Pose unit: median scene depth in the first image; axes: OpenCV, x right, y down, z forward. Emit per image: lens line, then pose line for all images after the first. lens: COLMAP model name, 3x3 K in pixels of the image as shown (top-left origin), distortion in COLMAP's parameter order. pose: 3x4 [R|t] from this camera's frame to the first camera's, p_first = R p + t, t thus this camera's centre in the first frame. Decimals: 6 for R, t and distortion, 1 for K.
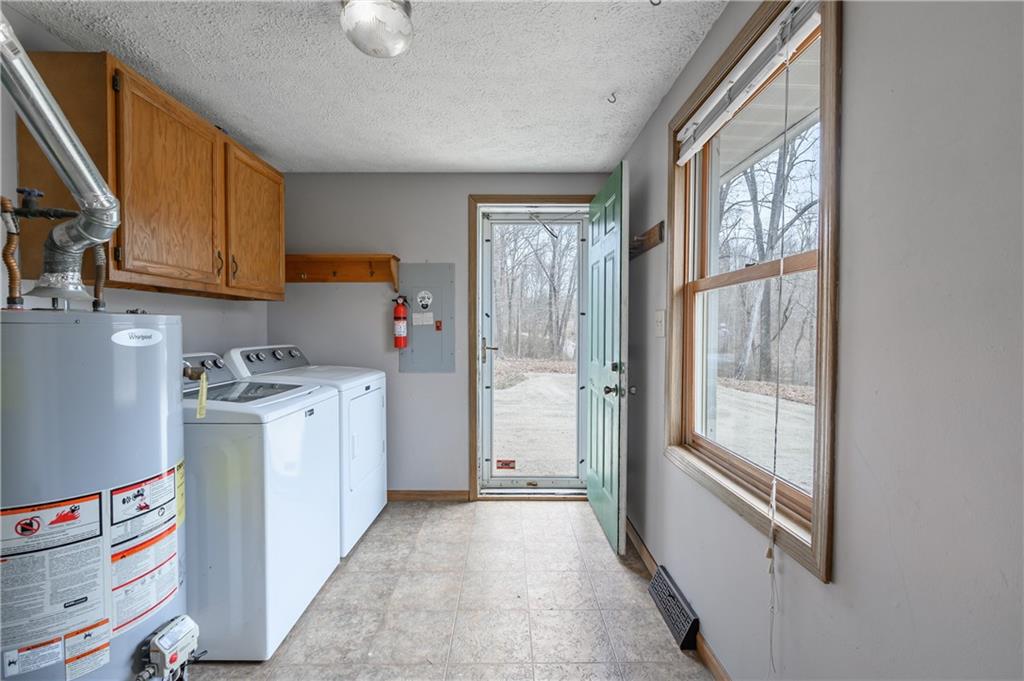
lens RADIAL K [[452.9, 0, 515.8], [0, 452.9, 338.6], [0, 0, 1]] dist [-0.002162, 0.000778]
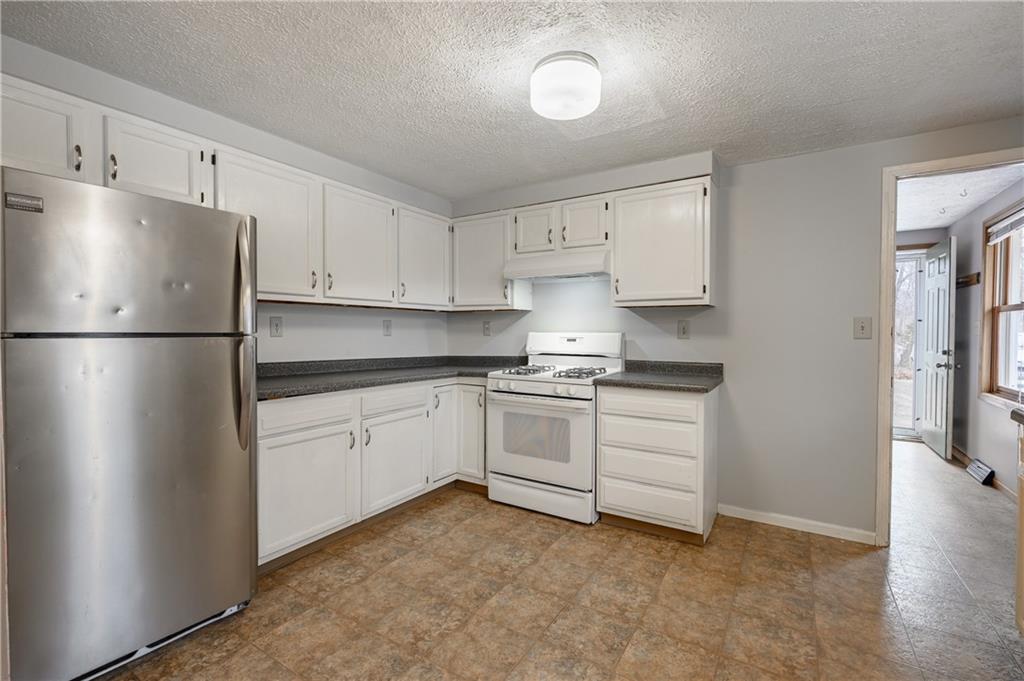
lens RADIAL K [[452.9, 0, 499.6], [0, 452.9, 336.8], [0, 0, 1]] dist [-0.002162, 0.000778]
pose [[0.826017, 0.008937, -0.563574, -0.247885], [-0.007324, 0.999960, 0.005122, 0.007453], [0.563598, -0.000103, 0.826049, -1.620809]]
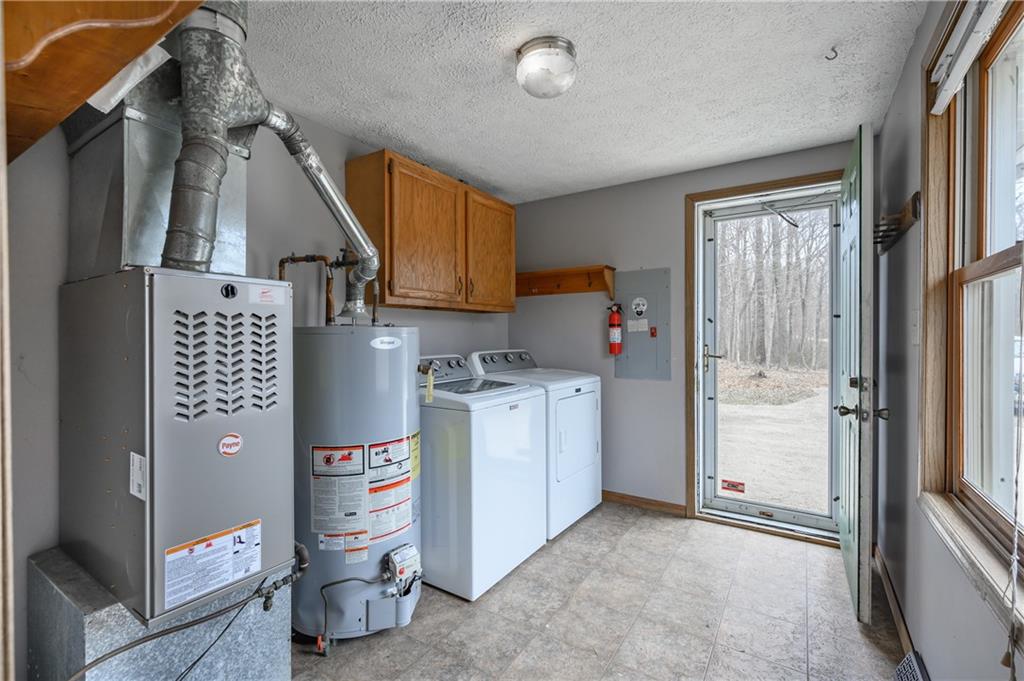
lens RADIAL K [[452.9, 0, 506.0], [0, 452.9, 338.7], [0, 0, 1]] dist [-0.002162, 0.000778]
pose [[0.834462, -0.000183, -0.551065, 0.169702], [-0.007353, 0.999907, -0.011467, -0.001029], [0.551016, 0.013621, 0.834383, -0.002741]]
